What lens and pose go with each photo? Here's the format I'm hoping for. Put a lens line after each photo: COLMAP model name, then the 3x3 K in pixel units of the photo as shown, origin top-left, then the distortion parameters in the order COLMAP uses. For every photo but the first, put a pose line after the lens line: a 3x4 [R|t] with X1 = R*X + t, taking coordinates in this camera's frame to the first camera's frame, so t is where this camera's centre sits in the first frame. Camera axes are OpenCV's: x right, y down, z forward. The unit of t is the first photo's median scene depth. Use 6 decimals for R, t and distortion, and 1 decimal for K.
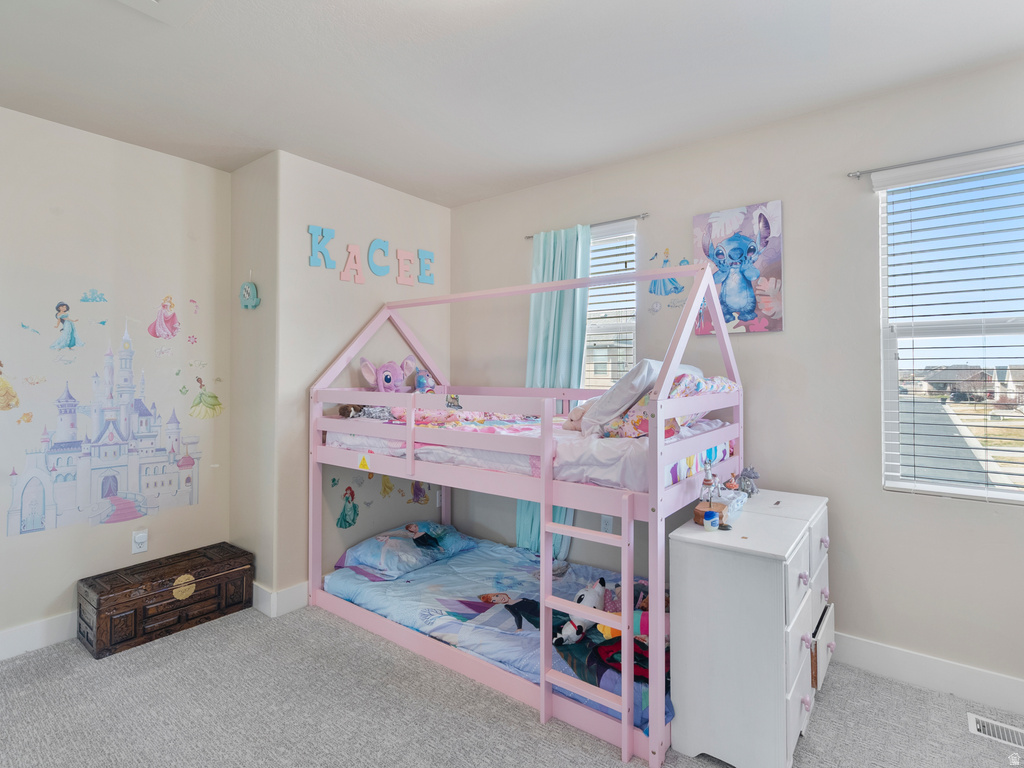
lens RADIAL K [[525.8, 0, 511.8], [0, 525.8, 378.2], [0, 0, 1]] dist [-0.000205, 0.000111]
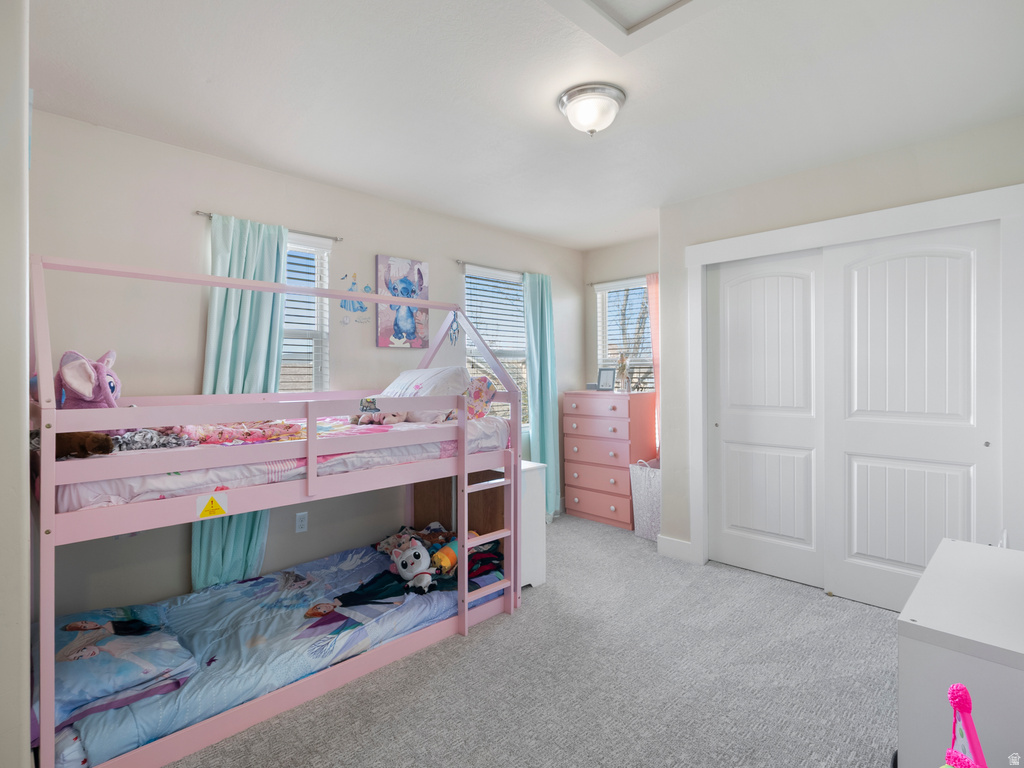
lens RADIAL K [[525.8, 0, 511.8], [0, 525.8, 378.2], [0, 0, 1]] dist [-0.000205, 0.000111]
pose [[0.137454, -0.009044, 0.990467, -0.950519], [0.011126, 0.999909, 0.007586, -0.010644], [-0.990446, 0.009977, 0.137543, 0.526954]]
